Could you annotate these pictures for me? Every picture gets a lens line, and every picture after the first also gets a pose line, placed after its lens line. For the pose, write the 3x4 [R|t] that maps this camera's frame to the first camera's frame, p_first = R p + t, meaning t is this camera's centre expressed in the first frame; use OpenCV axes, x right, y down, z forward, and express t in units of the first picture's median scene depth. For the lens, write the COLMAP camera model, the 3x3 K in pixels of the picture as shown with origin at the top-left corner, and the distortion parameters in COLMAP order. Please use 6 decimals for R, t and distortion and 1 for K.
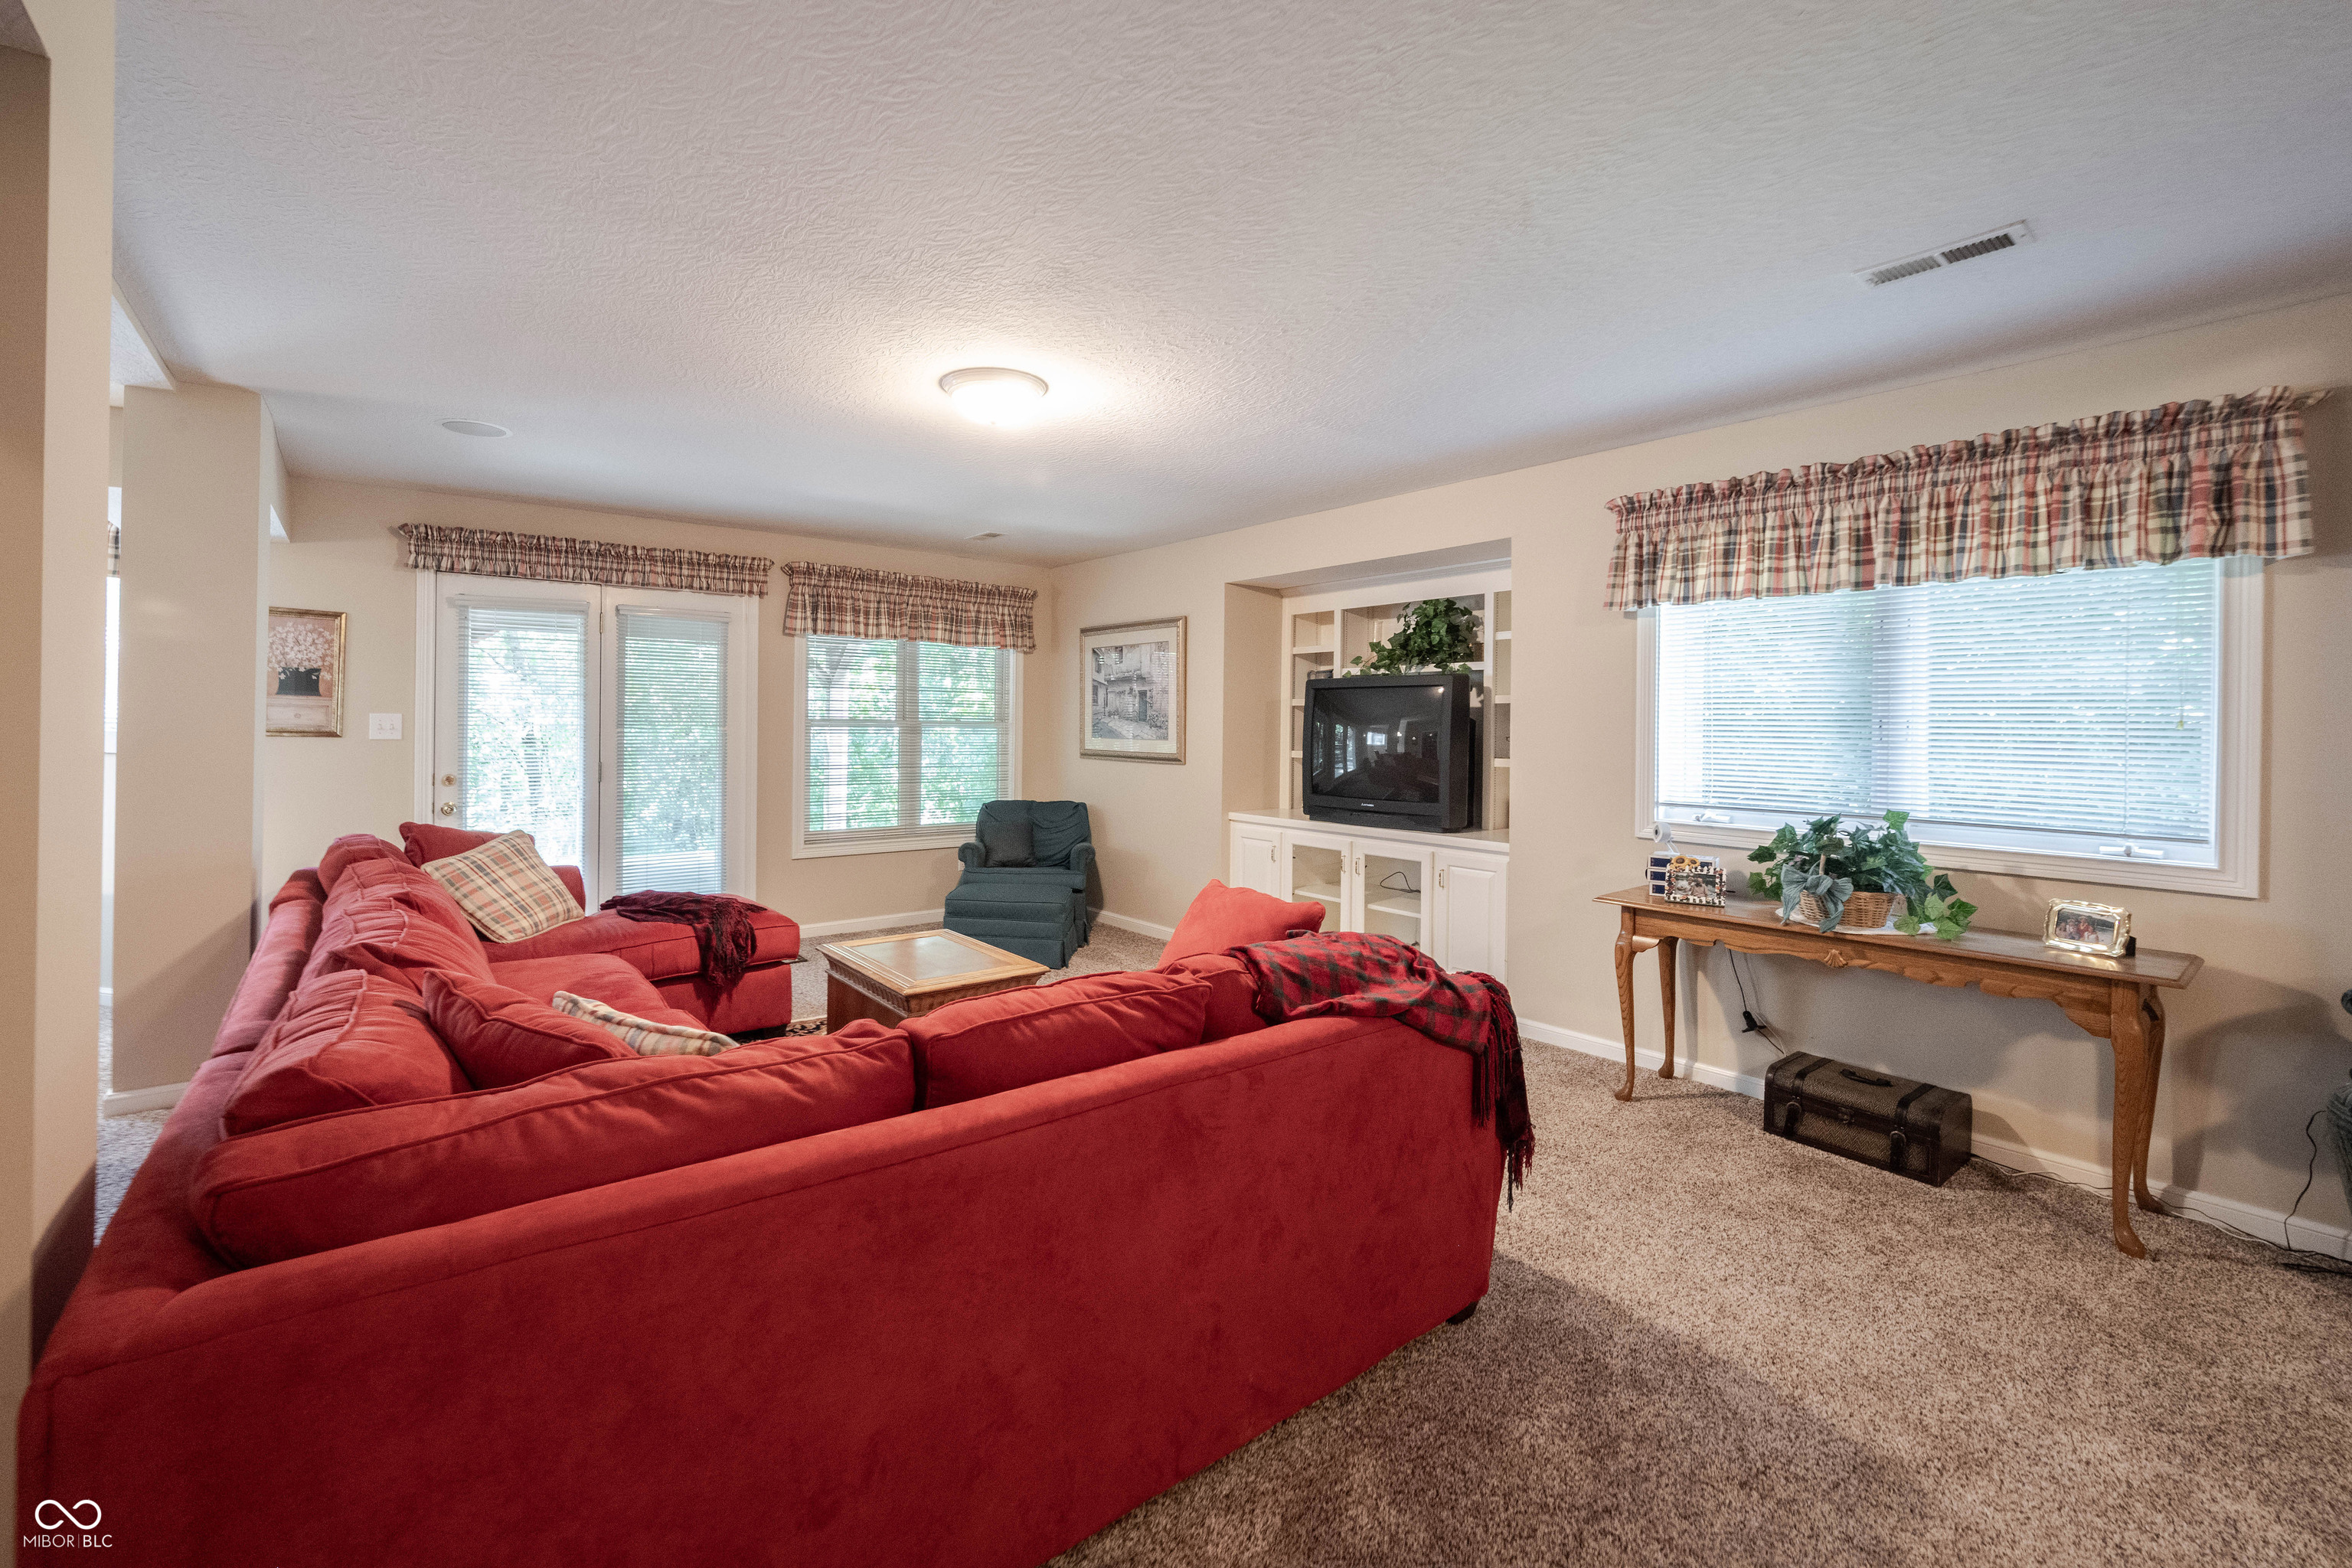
lens RADIAL K [[978.0, 0, 1071.4], [0, 978.0, 730.7], [0, 0, 1]] dist [-0.001291, 0.000093]
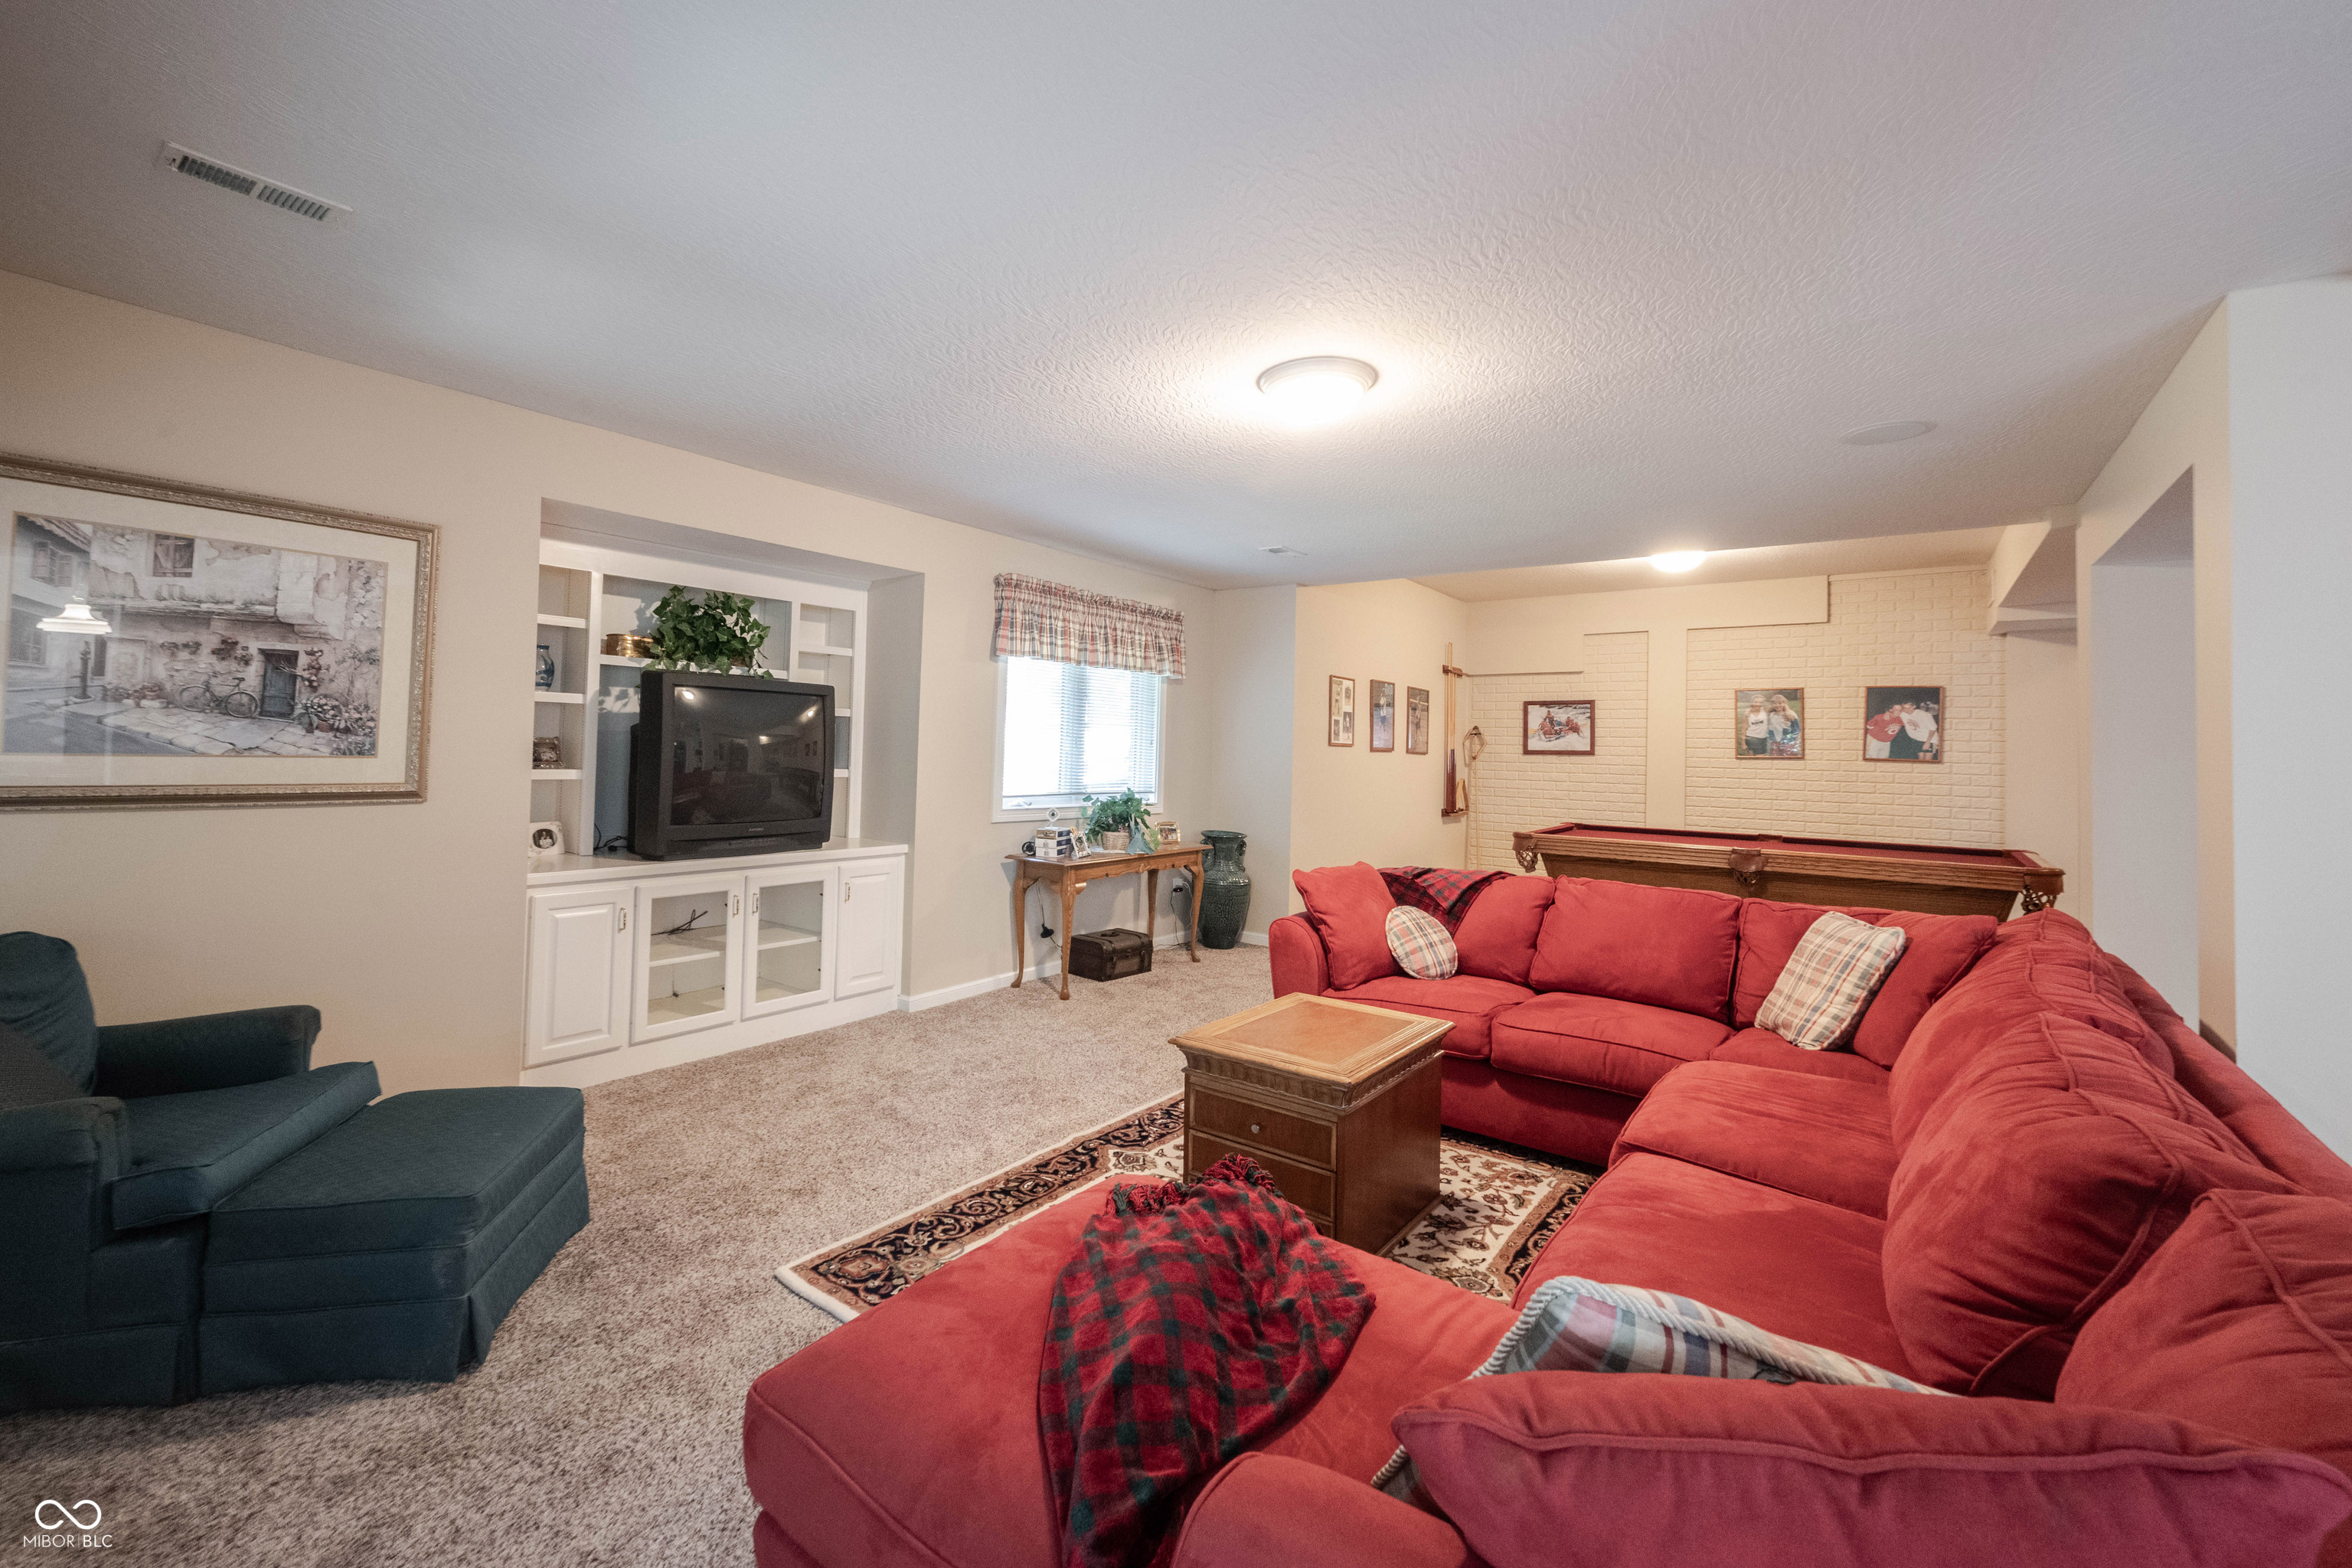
lens RADIAL K [[948.1, 0, 1026.9], [0, 948.1, 727.4], [0, 0, 1]] dist [0.001668, -0.012138]
pose [[-0.209385, 0.005913, 0.977815, -0.495028], [-0.017528, 0.999798, -0.009800, -0.007636], [-0.977676, -0.019191, -0.209239, 0.841730]]
